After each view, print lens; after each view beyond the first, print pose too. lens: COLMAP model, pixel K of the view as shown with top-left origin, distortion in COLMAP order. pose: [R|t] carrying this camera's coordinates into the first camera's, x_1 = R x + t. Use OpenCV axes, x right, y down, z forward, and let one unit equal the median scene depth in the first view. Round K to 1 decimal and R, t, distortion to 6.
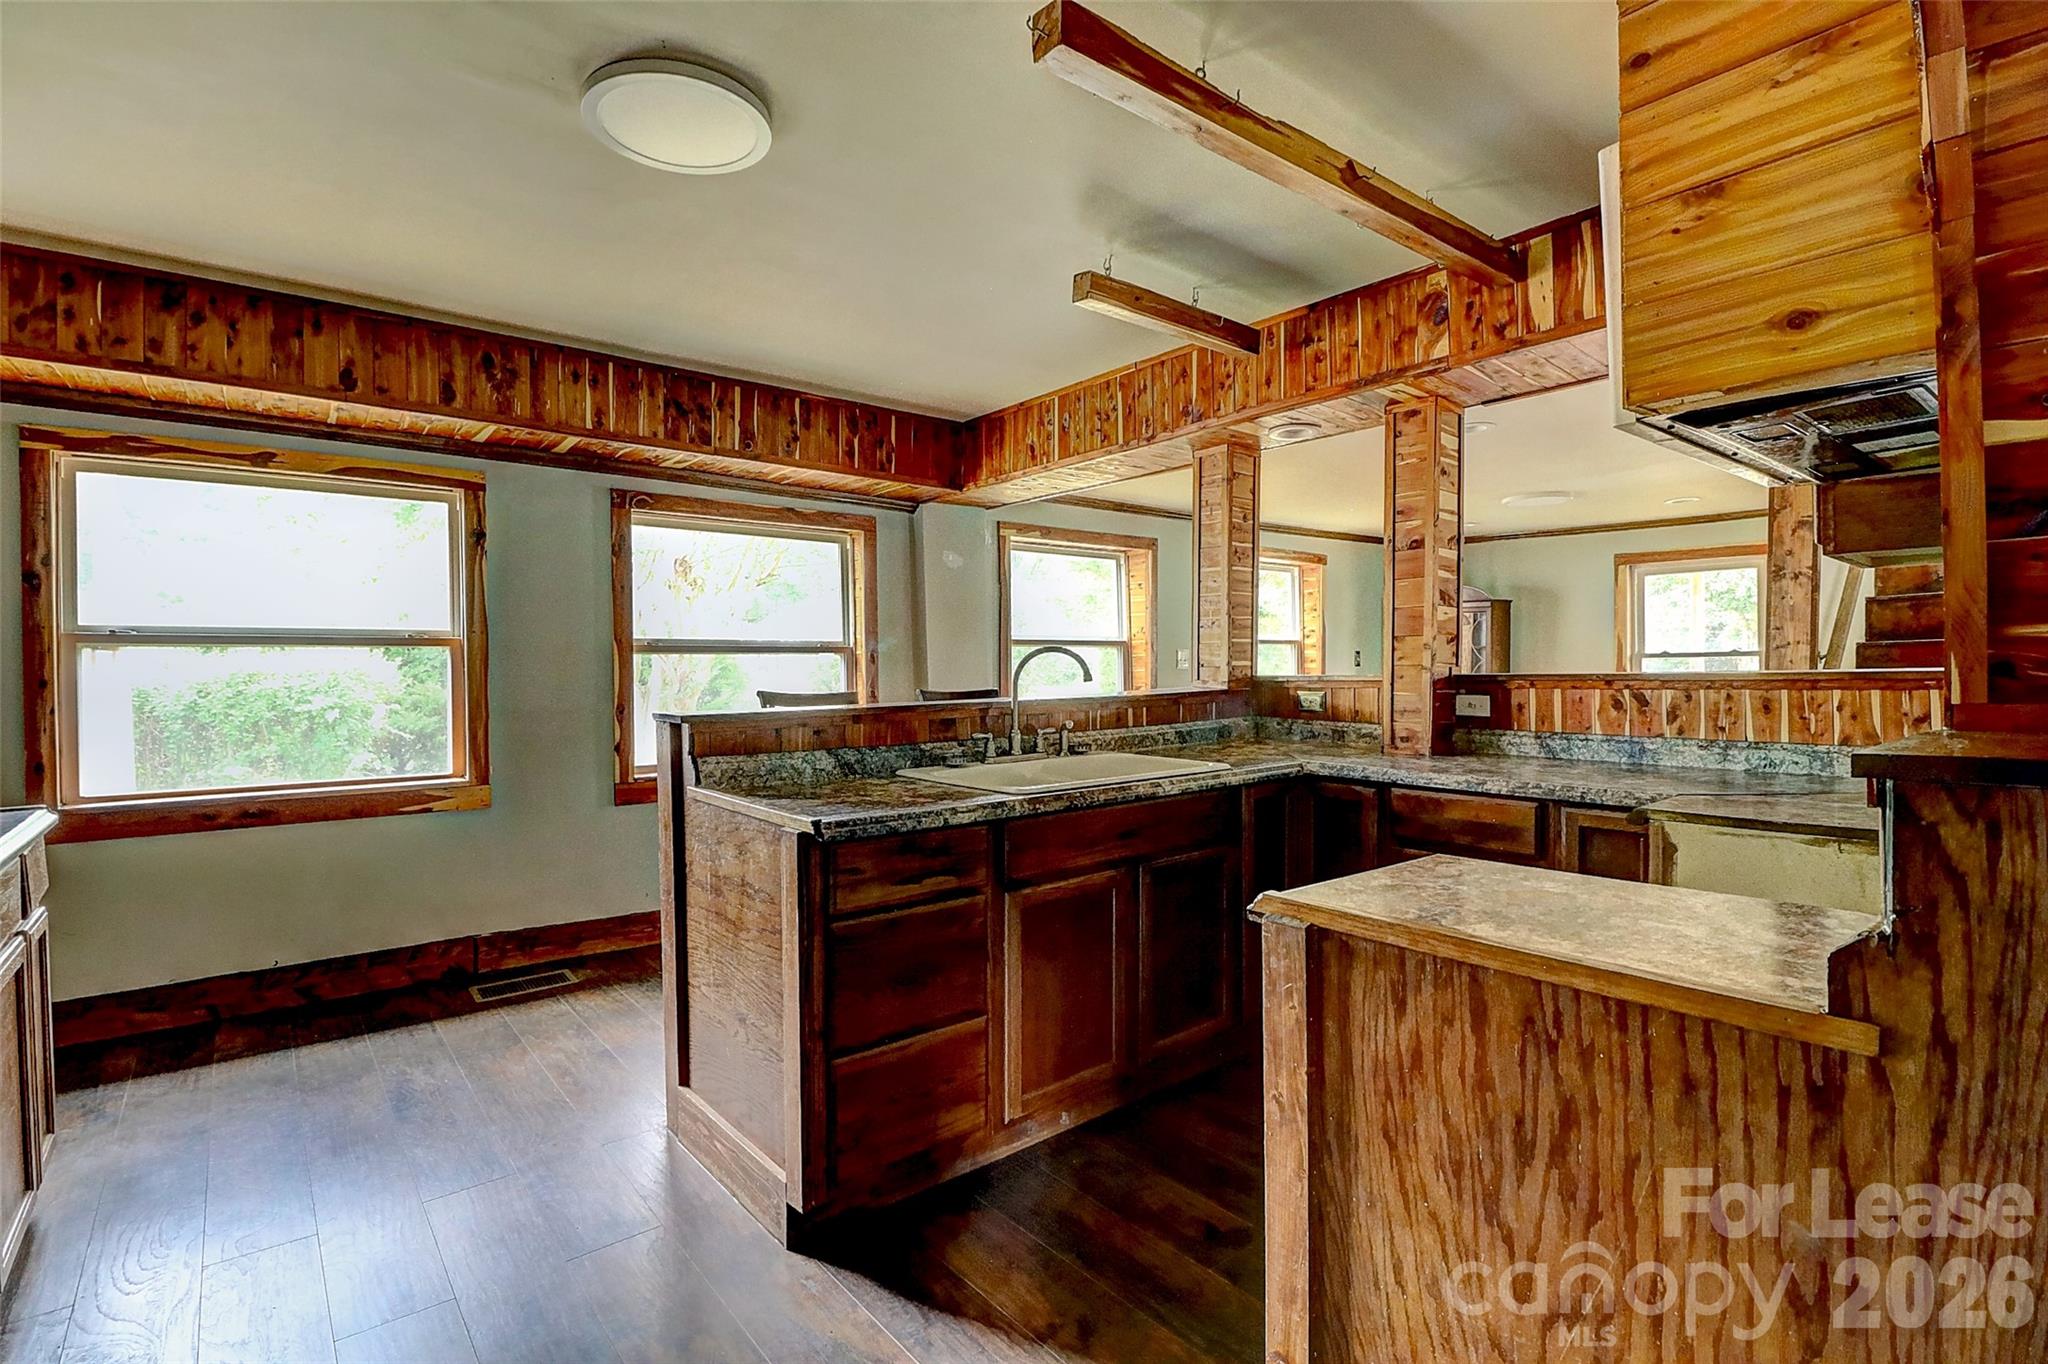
lens RADIAL K [[950.6, 0, 1025.6], [0, 950.6, 676.2], [0, 0, 1]] dist [-0.014080, -0.000932]
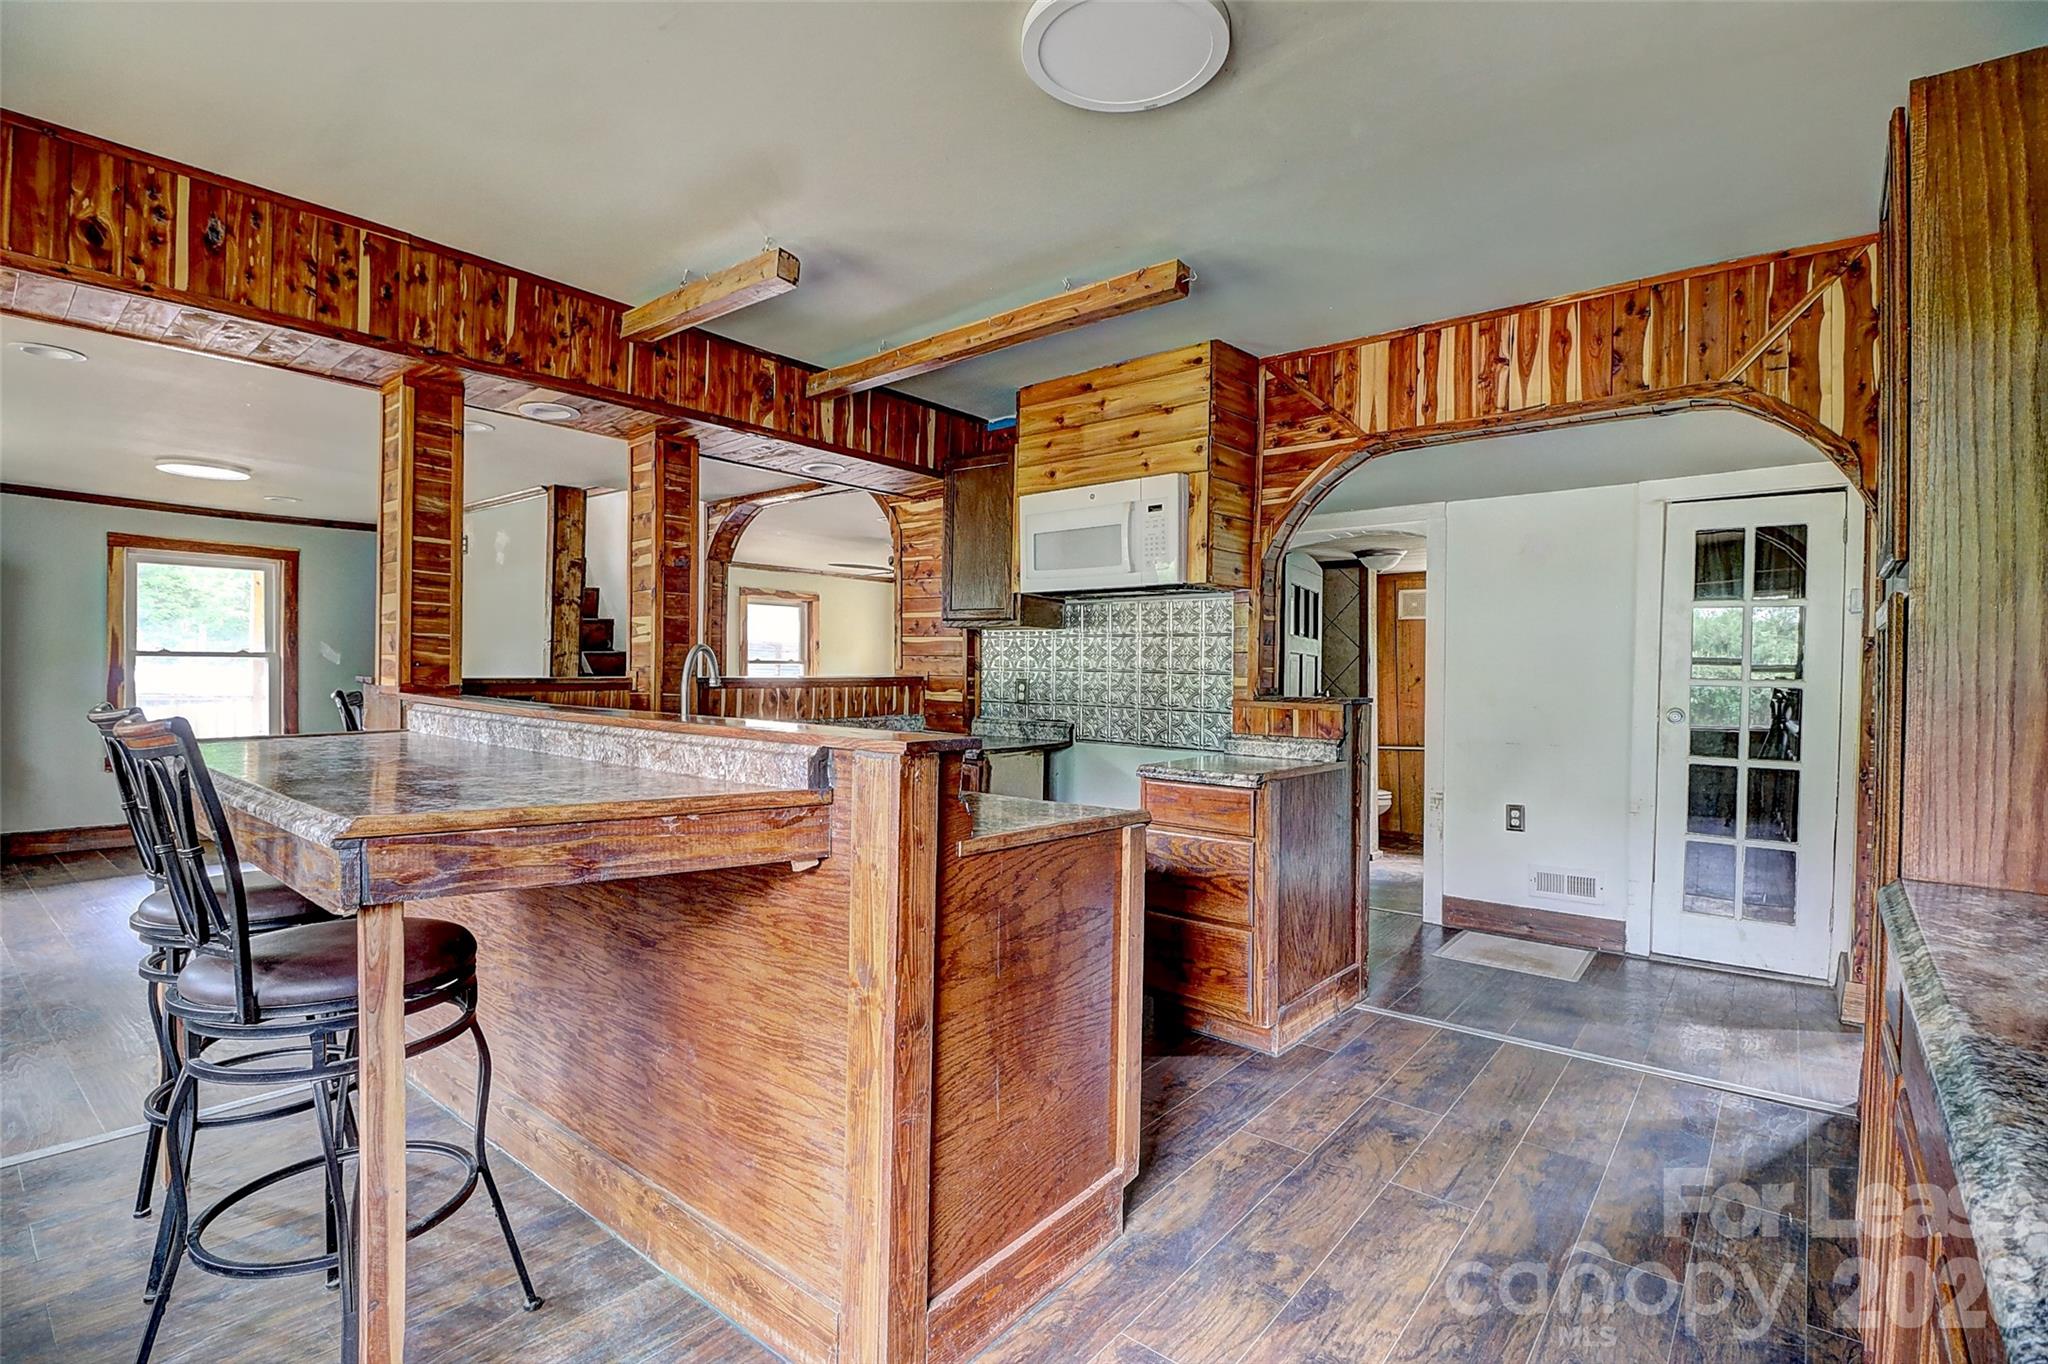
lens RADIAL K [[950.6, 0, 1024.3], [0, 950.6, 682.0], [0, 0, 1]] dist [-0.014080, -0.000932]
pose [[-0.198238, -0.003231, 0.980149, -0.751306], [-0.002921, 0.999992, 0.002706, -0.000702], [-0.980150, -0.002327, -0.198245, 0.785003]]
